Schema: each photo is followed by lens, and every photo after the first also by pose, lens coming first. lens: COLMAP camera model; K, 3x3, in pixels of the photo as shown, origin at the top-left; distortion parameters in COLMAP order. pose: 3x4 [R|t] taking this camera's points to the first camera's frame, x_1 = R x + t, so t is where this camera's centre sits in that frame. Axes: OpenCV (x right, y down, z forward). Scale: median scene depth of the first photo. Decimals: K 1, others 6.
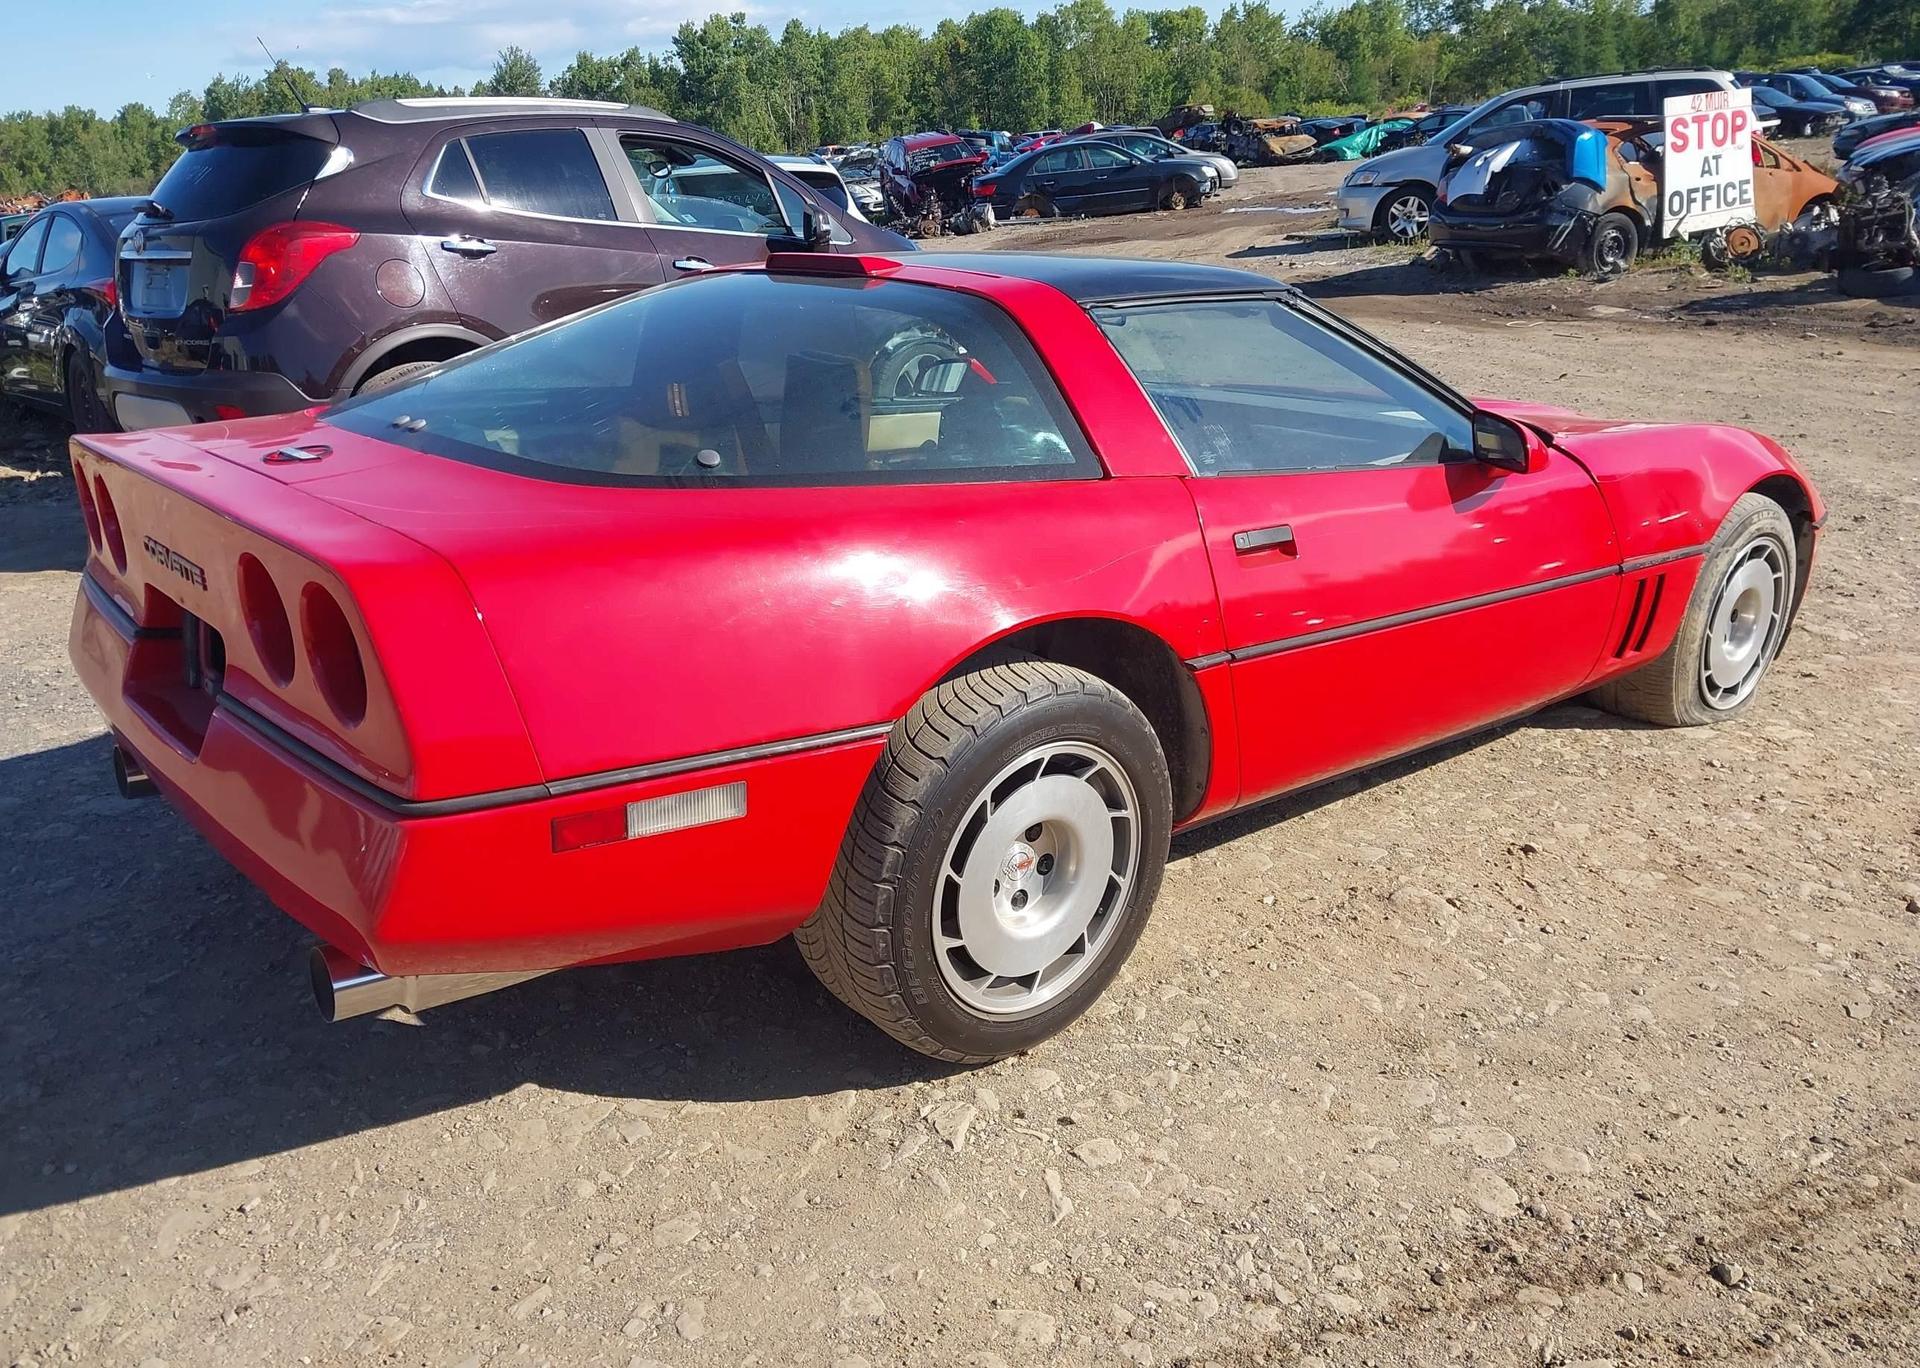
lens RADIAL K [[1524.1, 0, 1014.7], [0, 1524.1, 686.1], [0, 0, 1]] dist [0.012729, -0.001712]
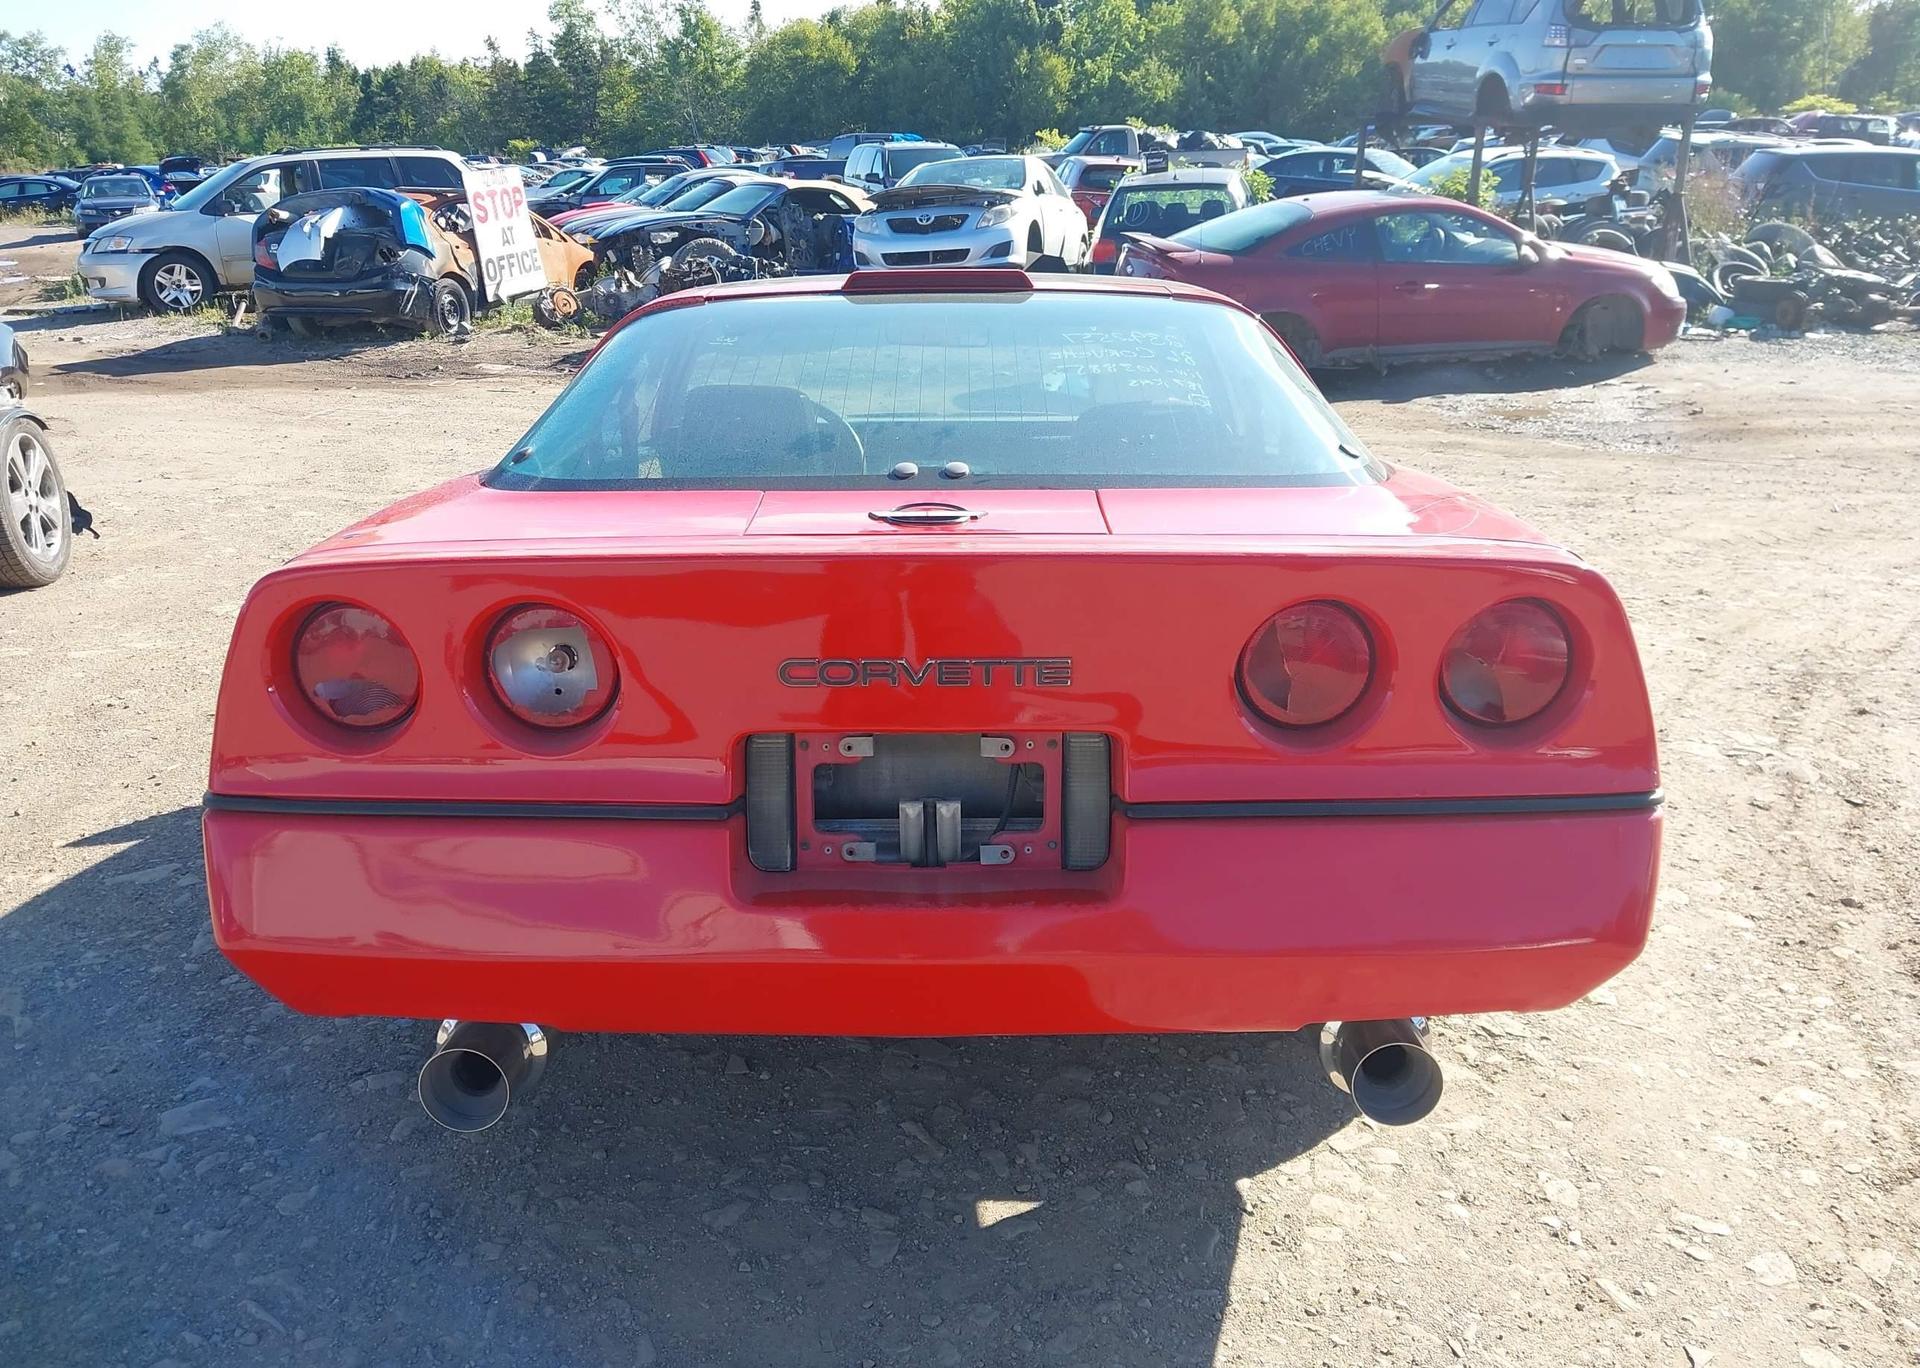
lens RADIAL K [[1533.5, 0, 864.6], [0, 1533.5, 684.8], [0, 0, 1]] dist [0.003888, 0.001106]
pose [[0.660178, -0.195171, 0.725309, -0.663908], [0.232067, 0.971405, 0.050165, -0.072665], [-0.714360, 0.135202, 0.686593, 0.319296]]
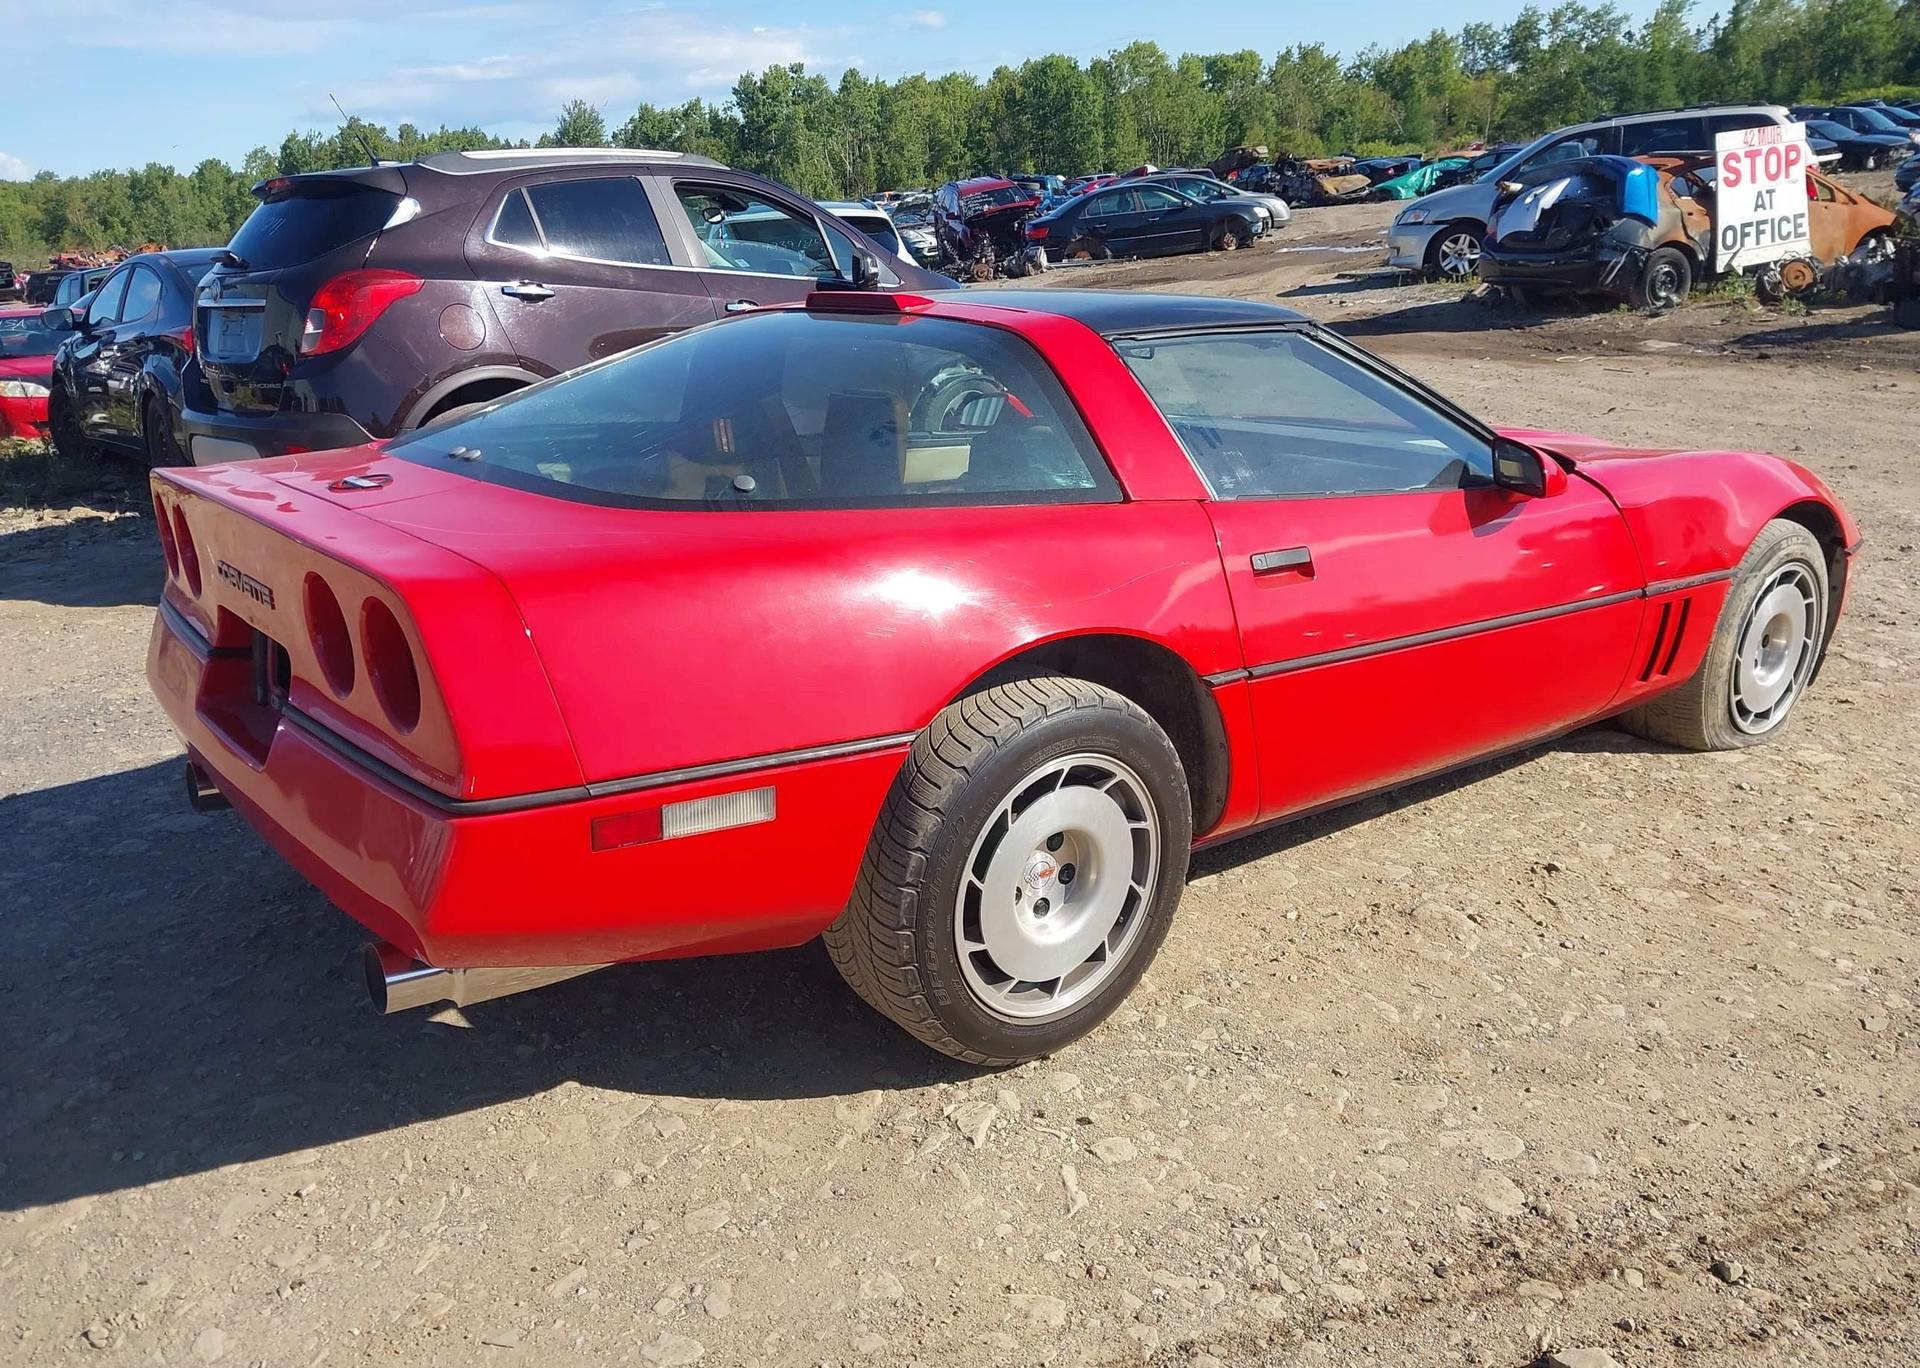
lens RADIAL K [[1536.2, 0, 1015.5], [0, 1536.2, 680.4], [0, 0, 1]] dist [0.019070, -0.011182]
pose [[0.999313, -0.000651, -0.037046, 0.015563], [-0.000527, 0.999495, -0.031780, 0.012292], [0.037048, 0.031778, 0.998808, -0.030061]]
